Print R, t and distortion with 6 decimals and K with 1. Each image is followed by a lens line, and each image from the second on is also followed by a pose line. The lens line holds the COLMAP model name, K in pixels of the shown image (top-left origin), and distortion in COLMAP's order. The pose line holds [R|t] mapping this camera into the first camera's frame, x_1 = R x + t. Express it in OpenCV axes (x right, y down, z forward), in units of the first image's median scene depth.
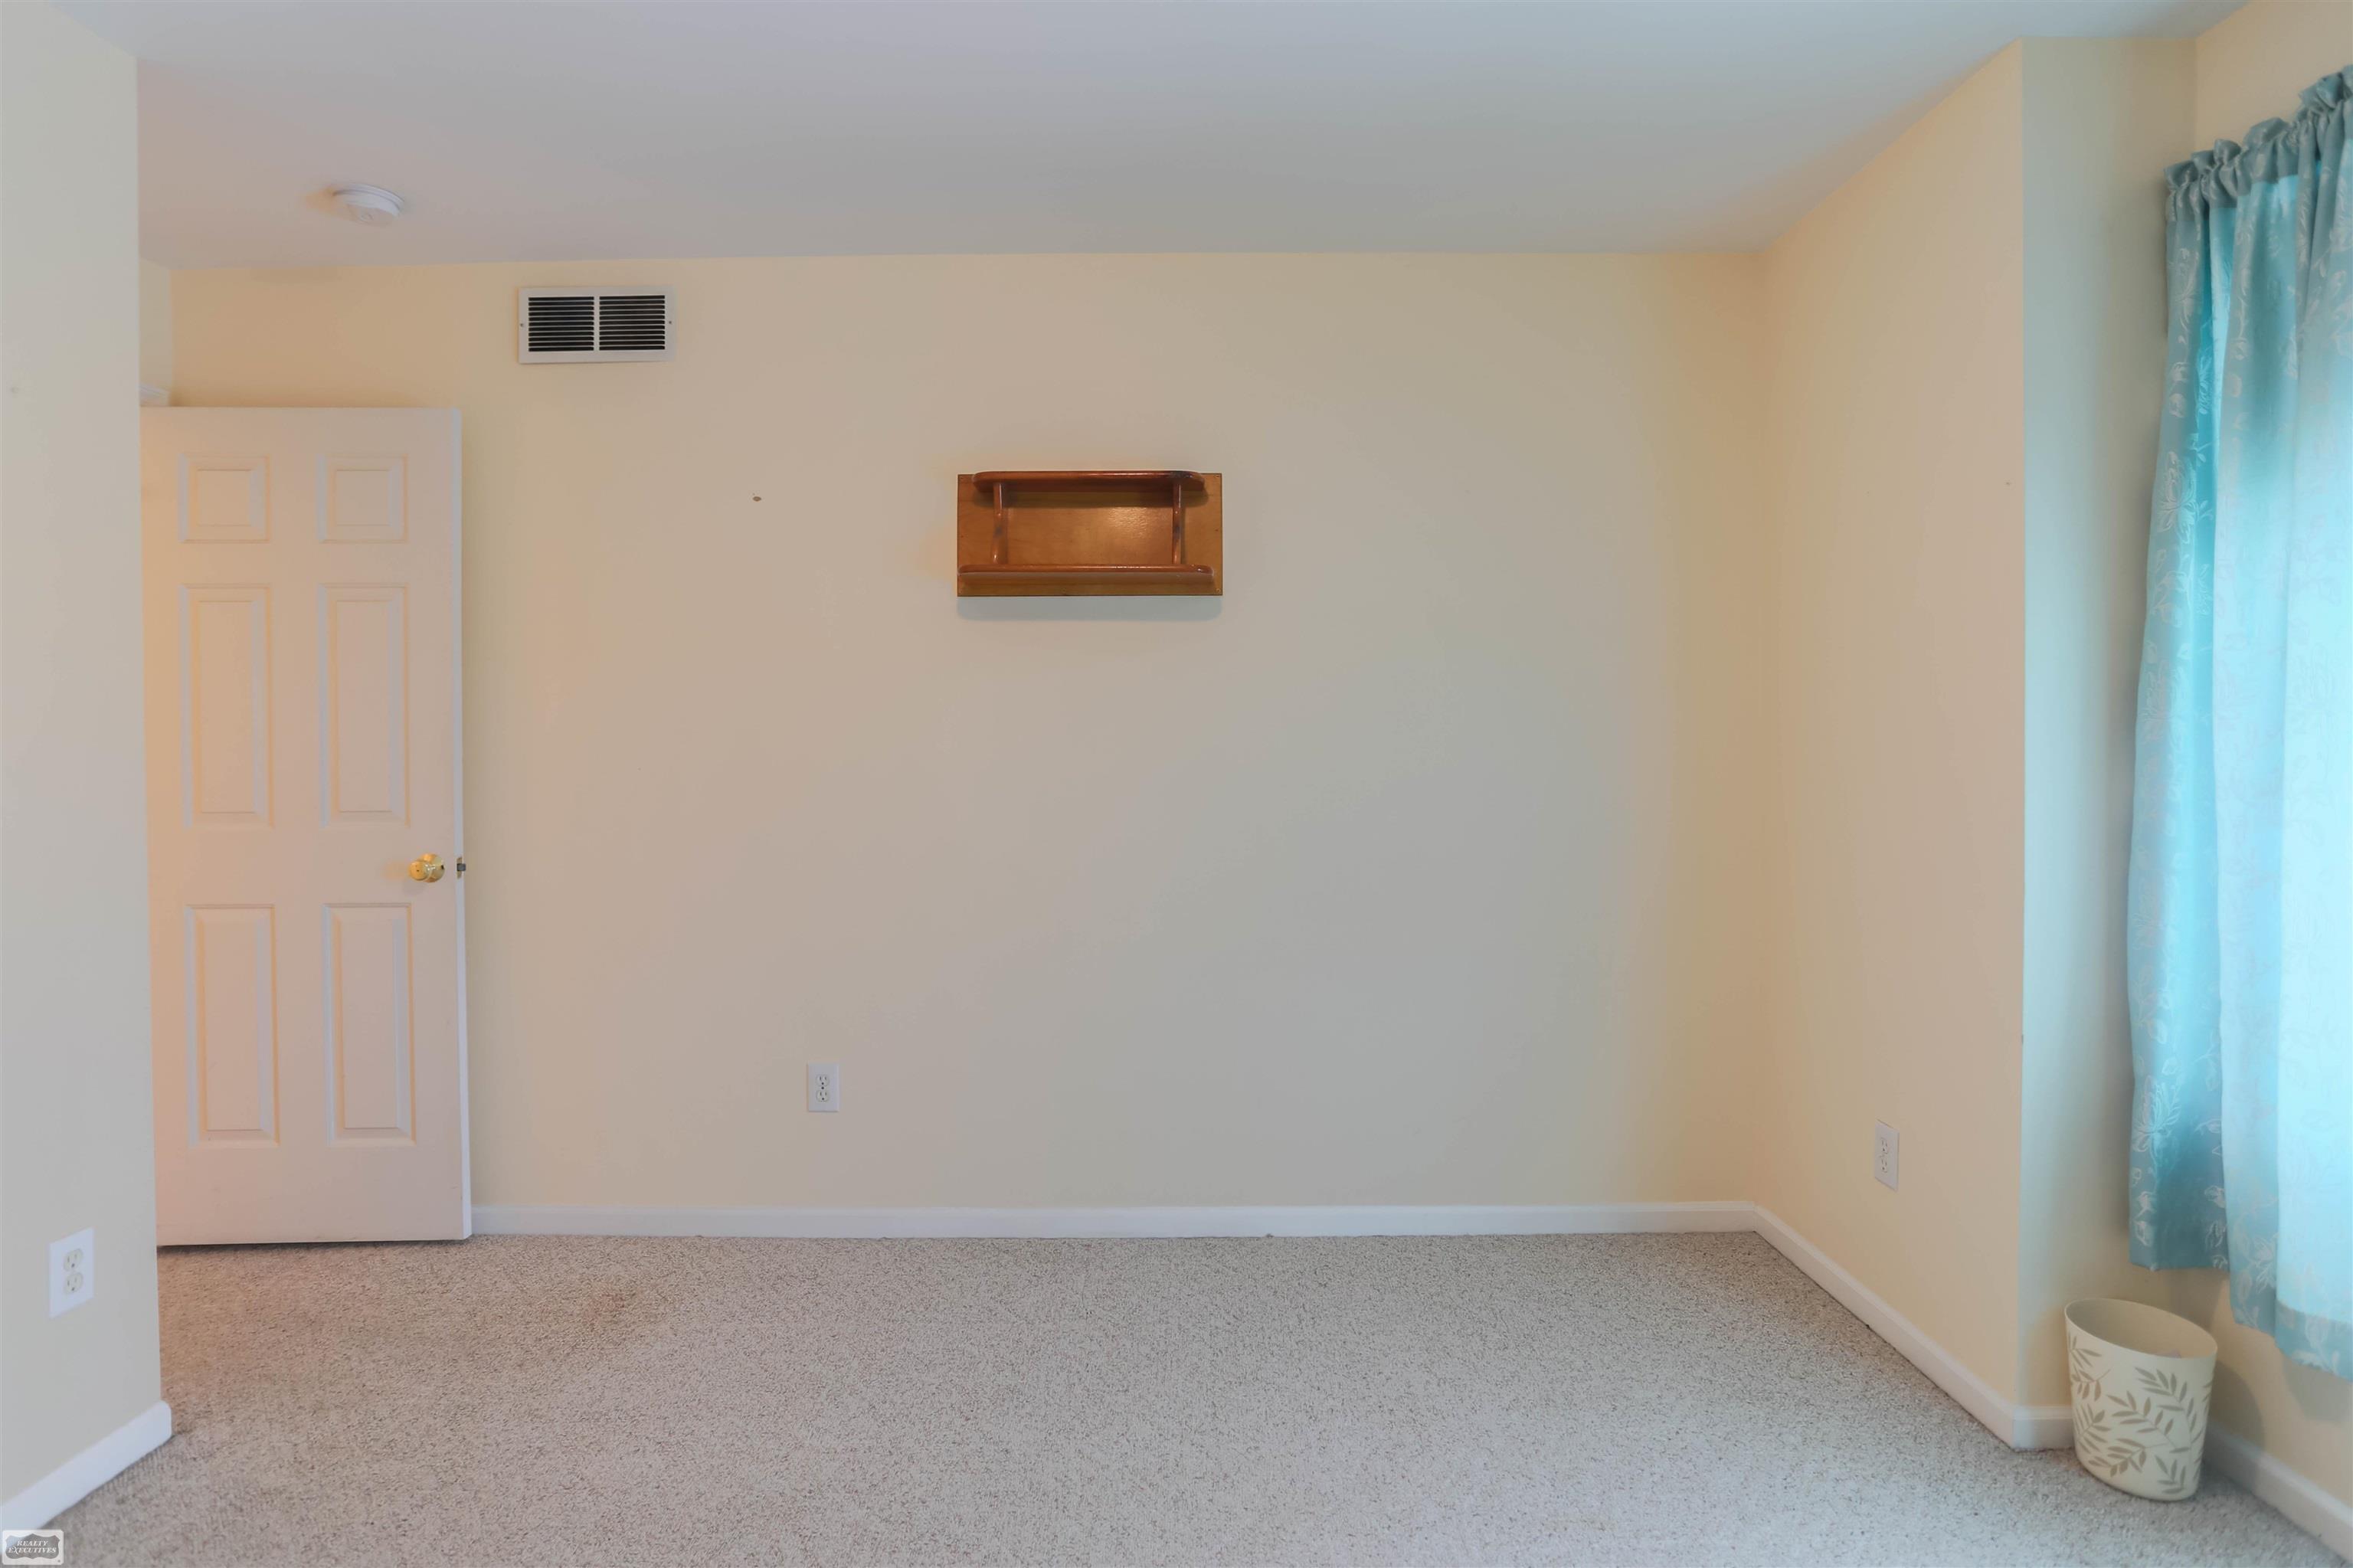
lens RADIAL K [[1265.5, 0, 1178.2], [0, 1265.5, 769.3], [0, 0, 1]] dist [-0.000247, 0.021264]
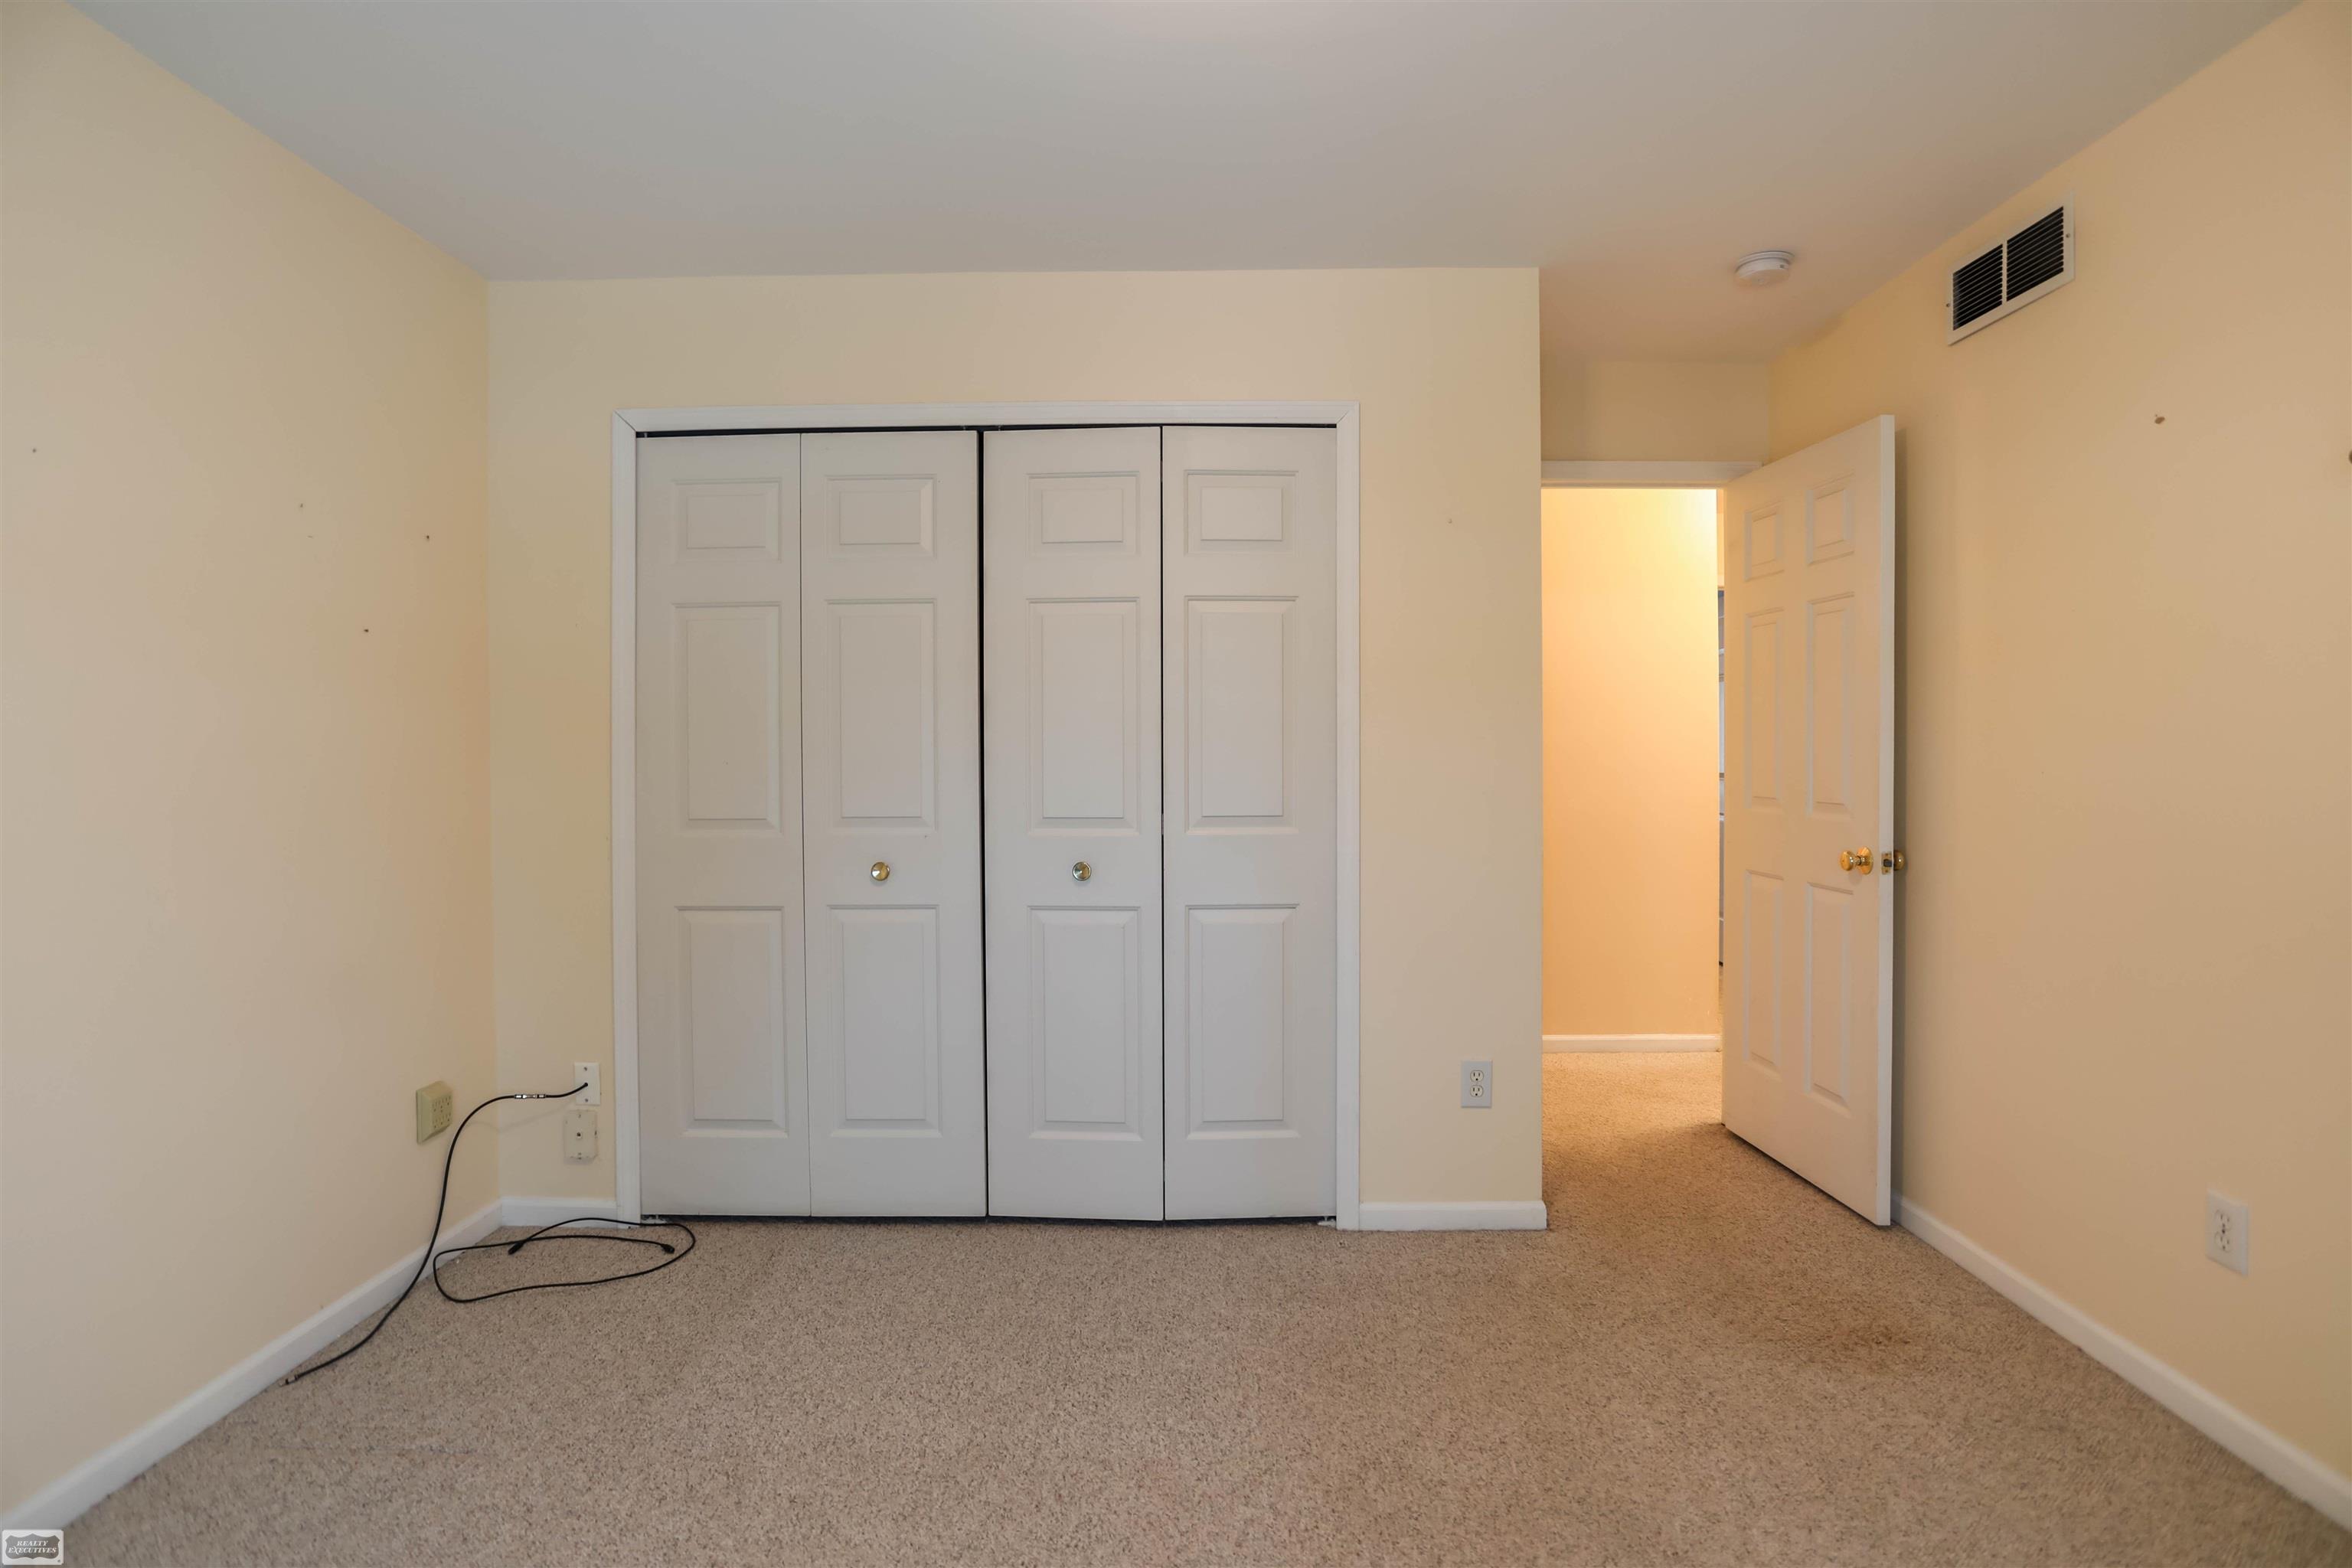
lens RADIAL K [[1215.2, 0, 1176.6], [0, 1215.2, 758.5], [0, 0, 1]] dist [-0.055149, 0.032186]
pose [[-0.014487, 0.021740, -0.999659, 0.405493], [-0.014897, 0.999648, 0.021956, -0.019650], [0.999784, 0.015210, -0.014158, 0.446647]]
